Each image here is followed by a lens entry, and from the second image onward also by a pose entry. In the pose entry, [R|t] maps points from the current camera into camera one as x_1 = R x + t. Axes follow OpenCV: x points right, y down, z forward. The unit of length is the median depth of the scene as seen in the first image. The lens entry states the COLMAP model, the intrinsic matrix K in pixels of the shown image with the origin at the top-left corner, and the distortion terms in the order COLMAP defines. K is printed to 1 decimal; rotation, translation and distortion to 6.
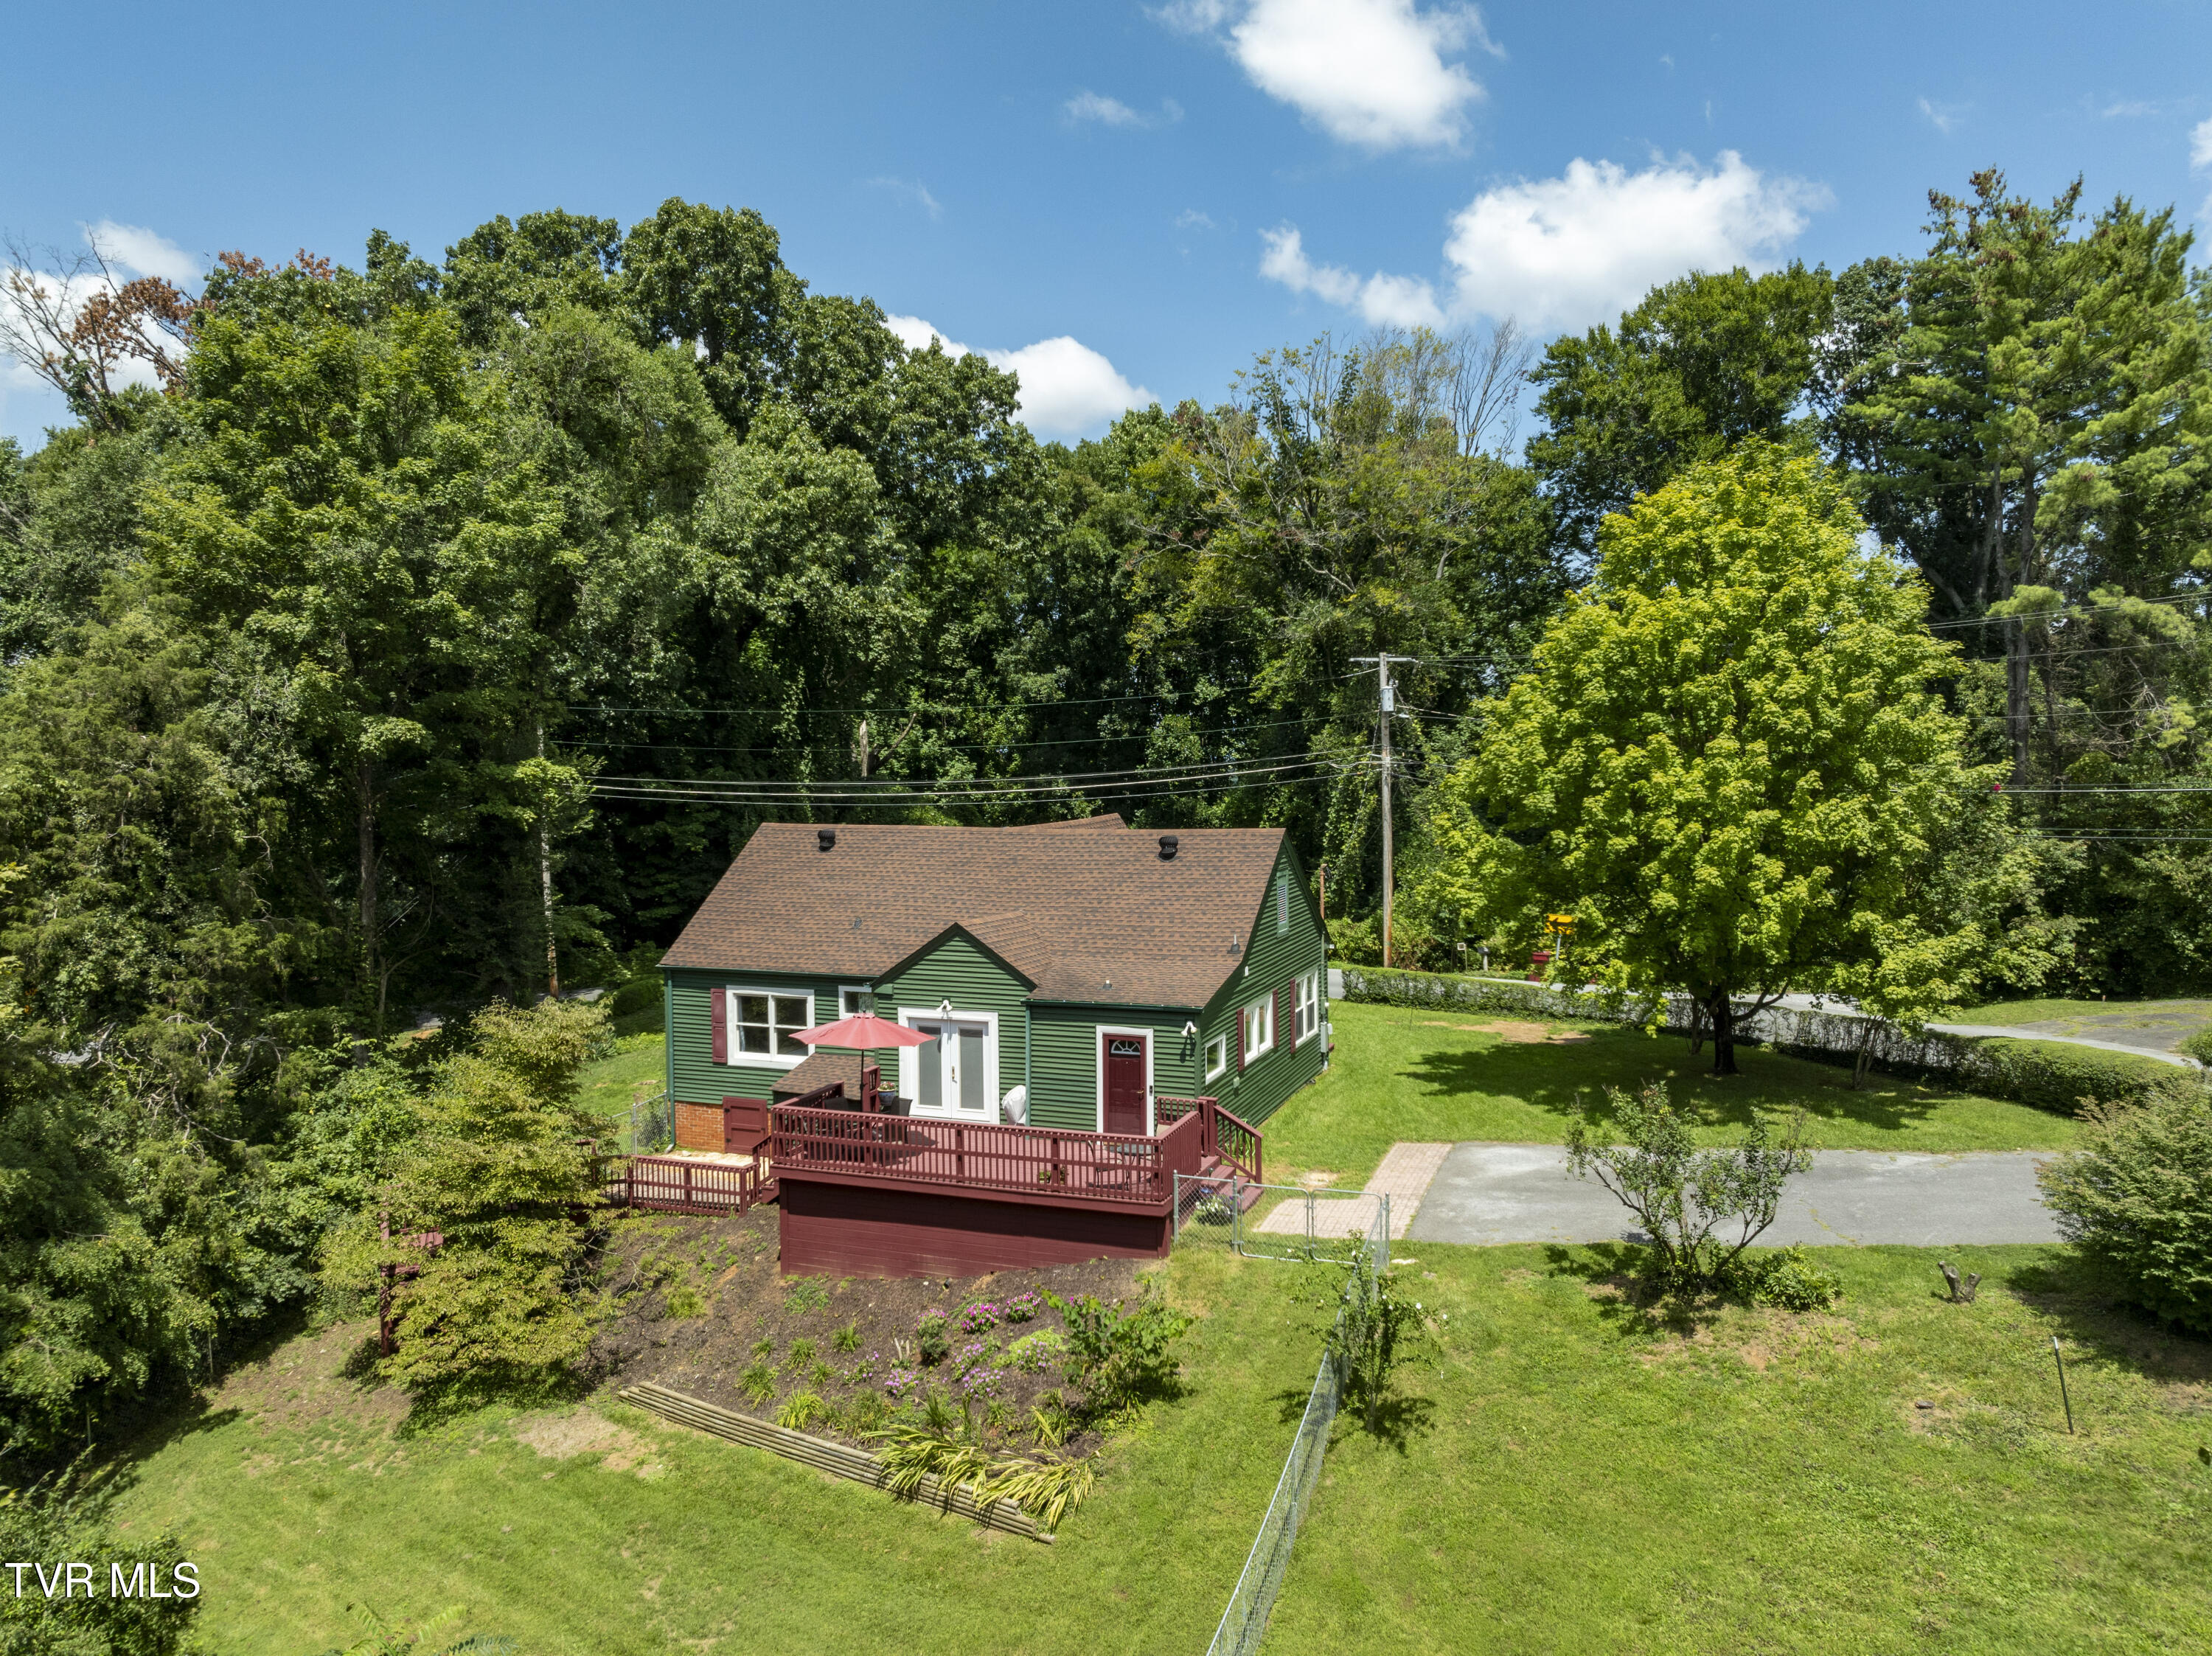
lens RADIAL K [[1556.7, 0, 1114.4], [0, 1556.7, 818.6], [0, 0, 1]] dist [-0.040571, 0.000940]
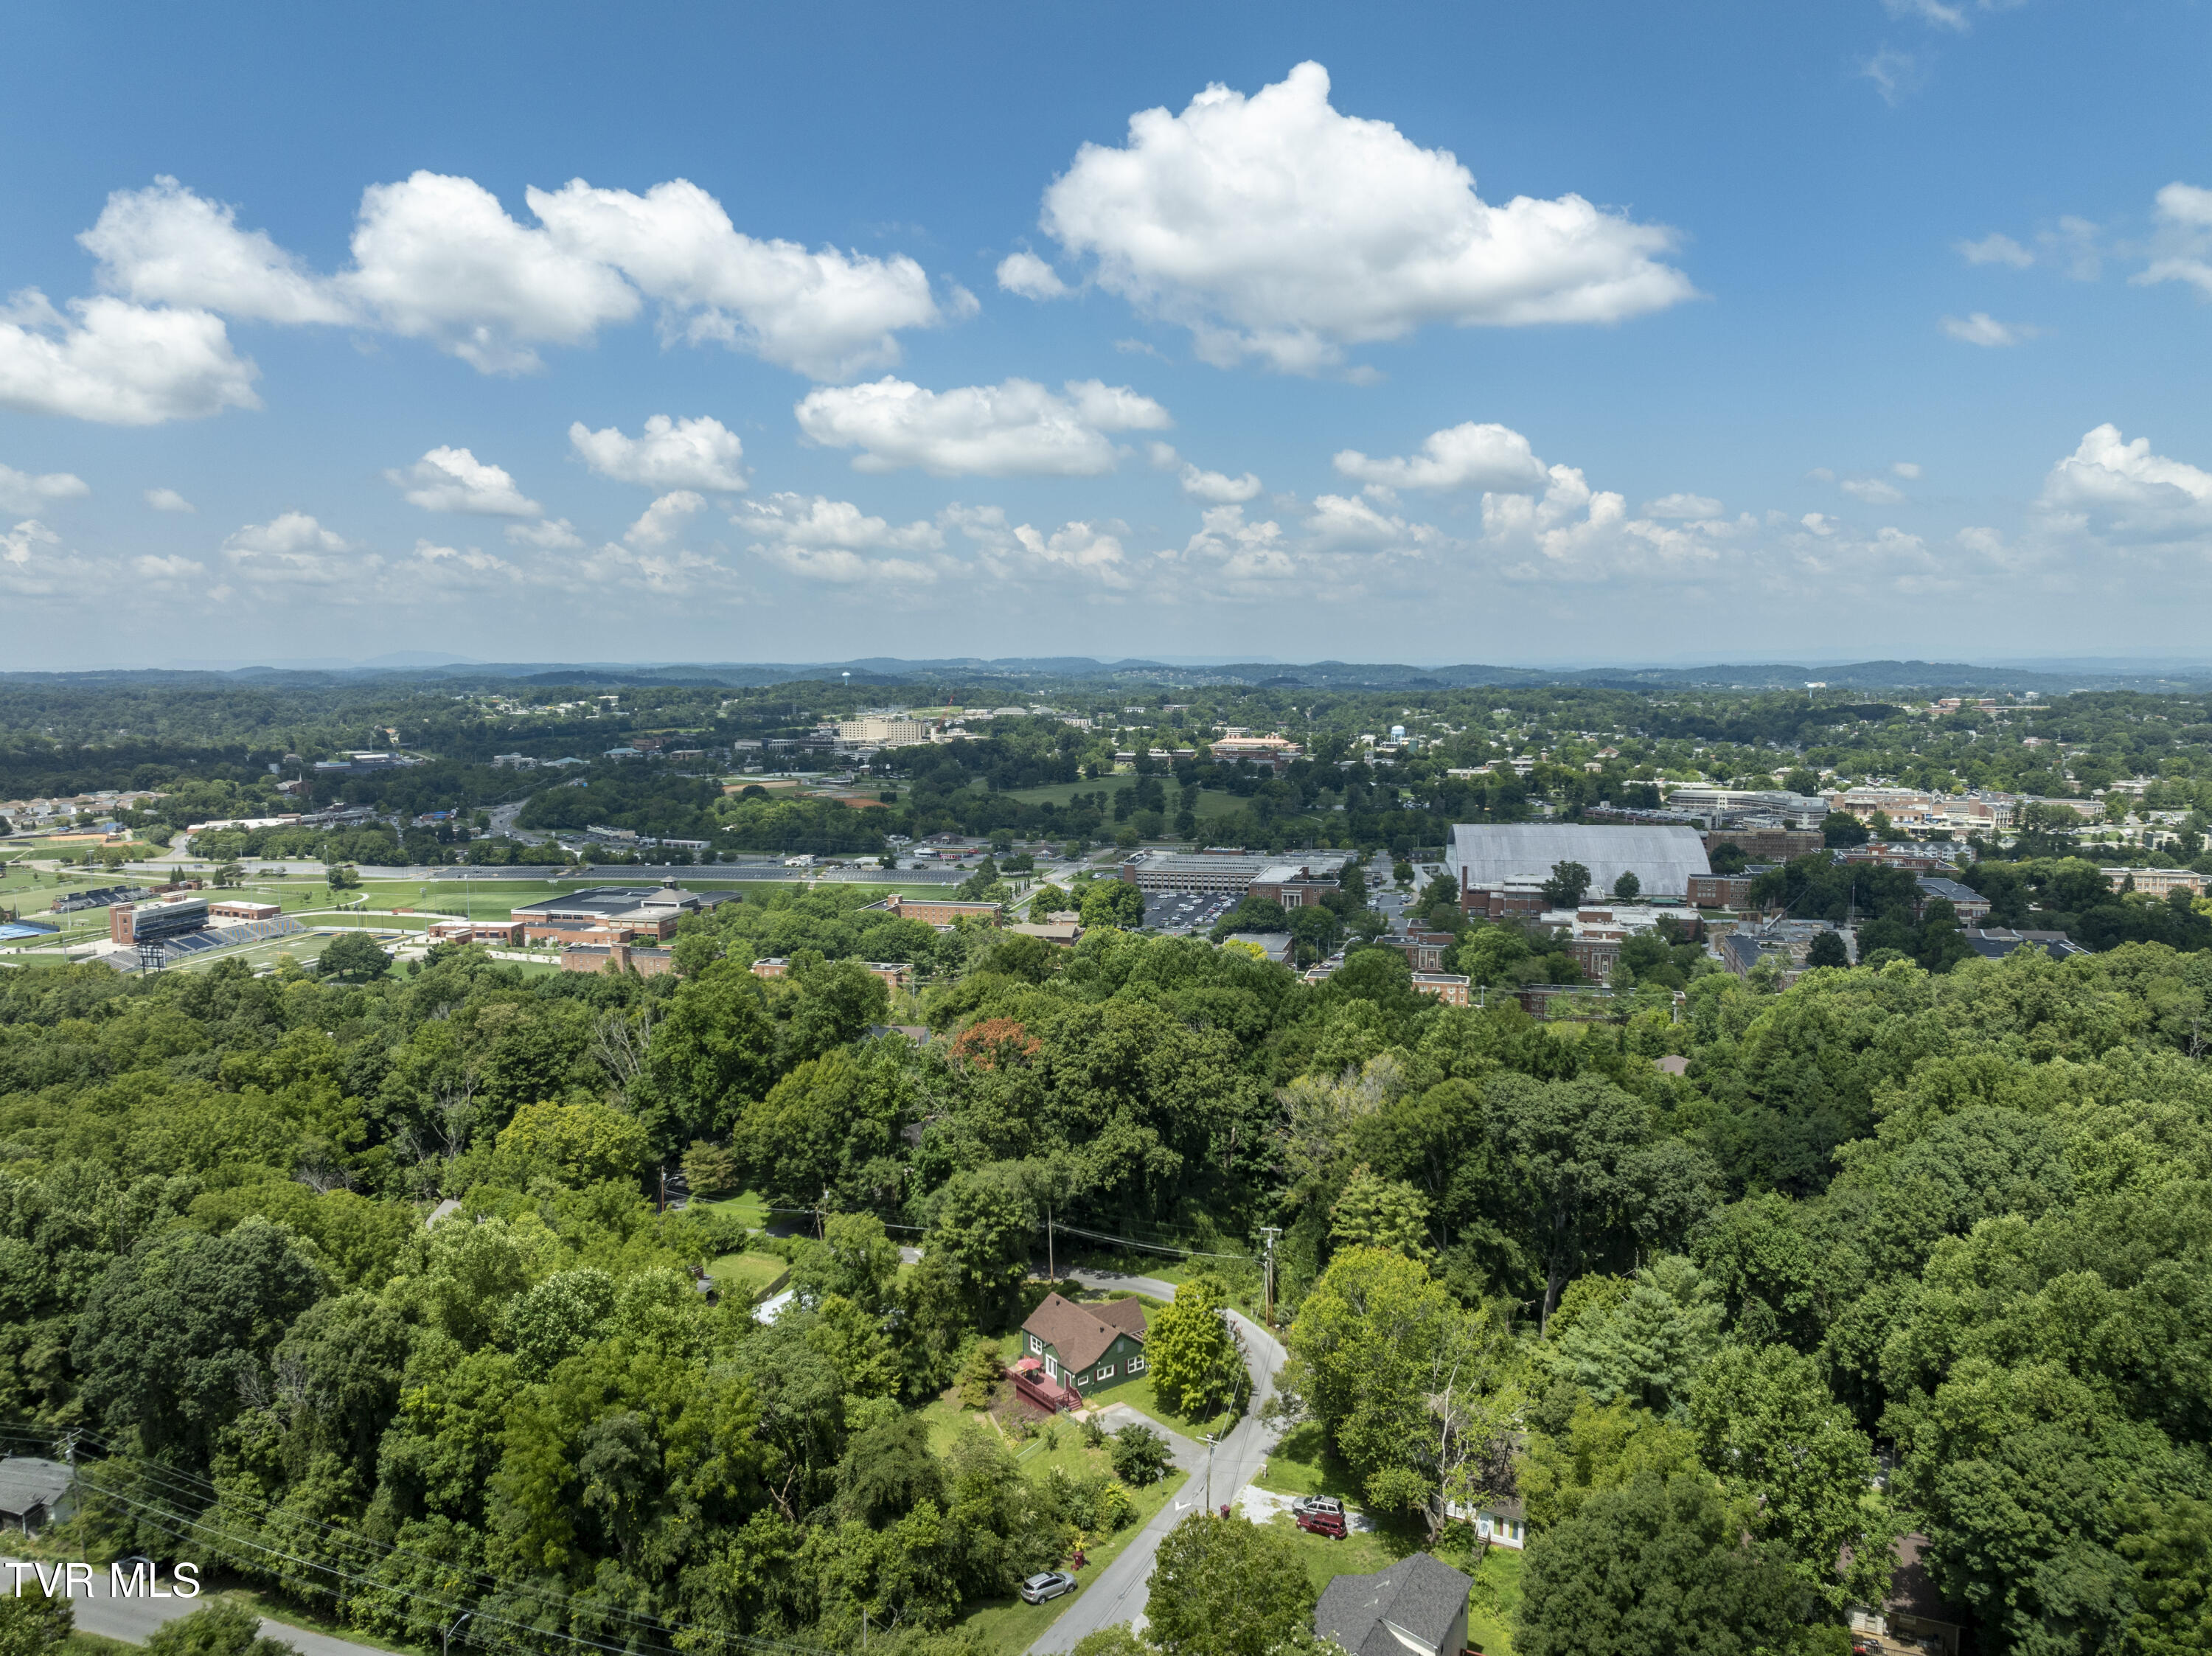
lens RADIAL K [[1556.7, 0, 1114.4], [0, 1556.7, 818.6], [0, 0, 1]] dist [-0.040571, 0.000940]
pose [[0.840431, 0.056777, -0.538935, 2.709216], [-0.017691, 0.996841, 0.077429, -2.042705], [0.541629, -0.055540, 0.838781, -3.121133]]
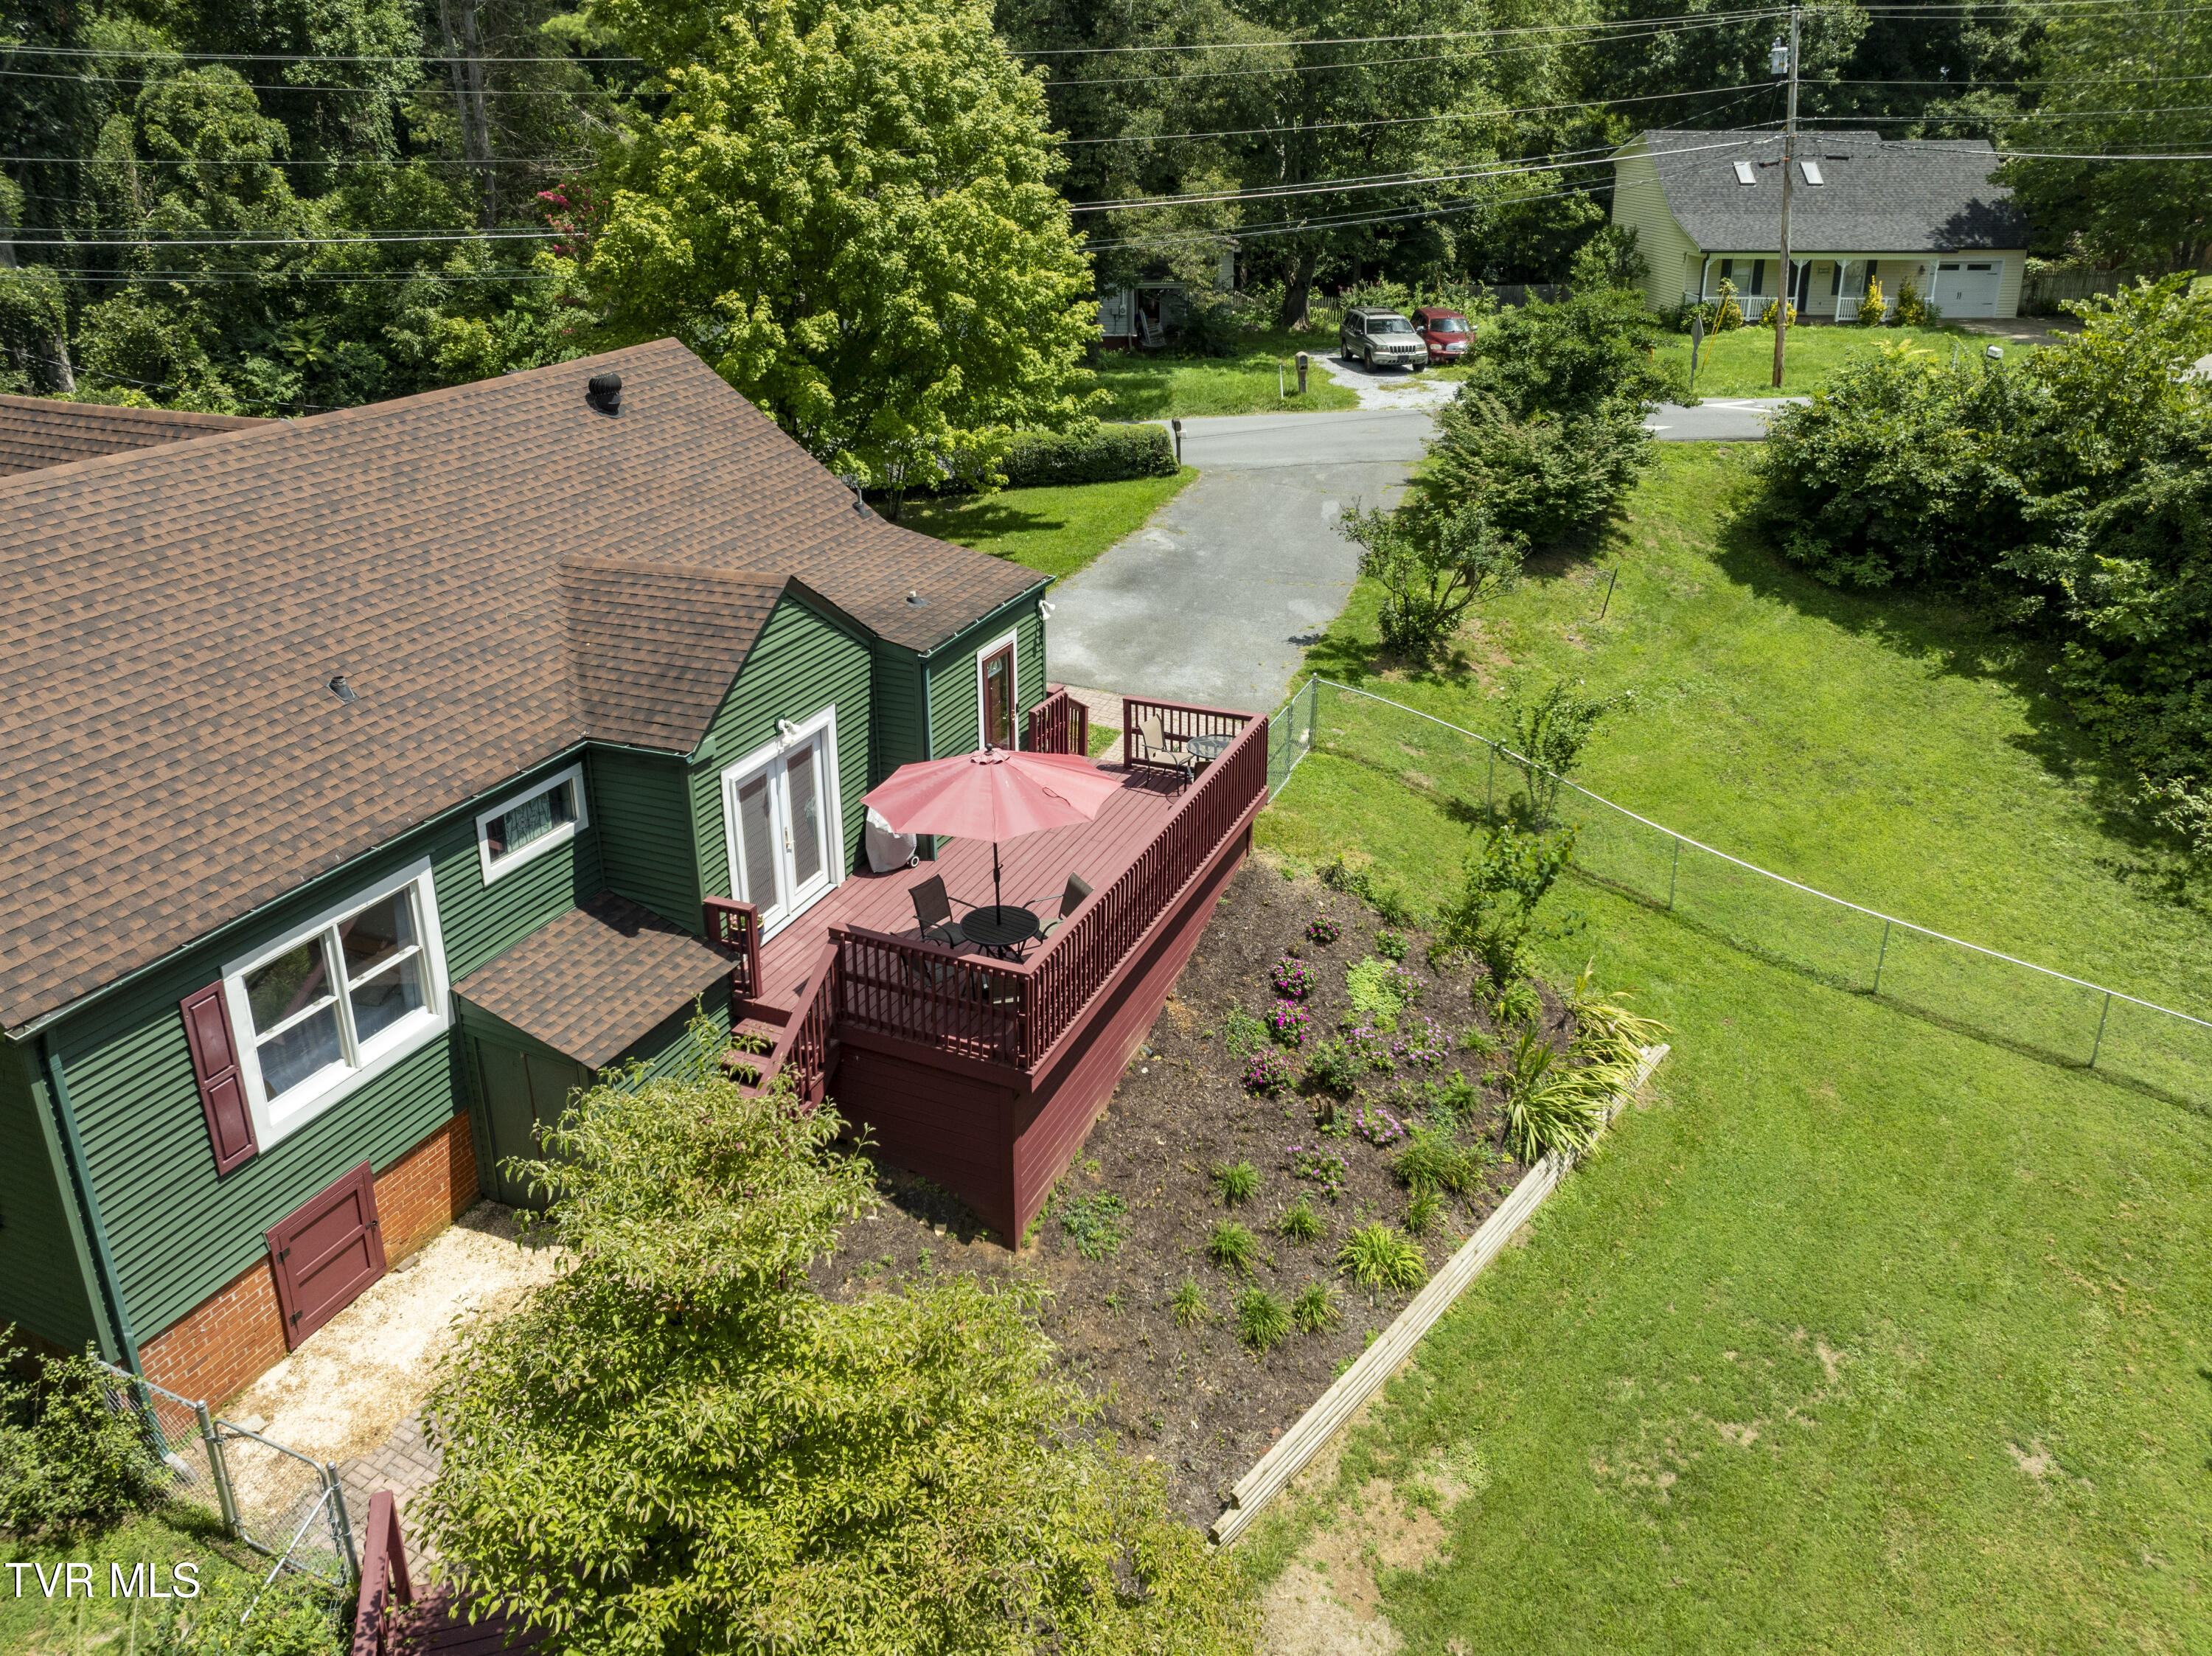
lens RADIAL K [[1596.8, 0, 1081.9], [0, 1596.8, 675.5], [0, 0, 1]] dist [-0.038931, 0.000500]
pose [[0.053558, -0.323267, 0.944791, -0.581007], [0.051272, 0.945791, 0.320703, -0.067186], [-0.997248, 0.031266, 0.067229, 0.792534]]
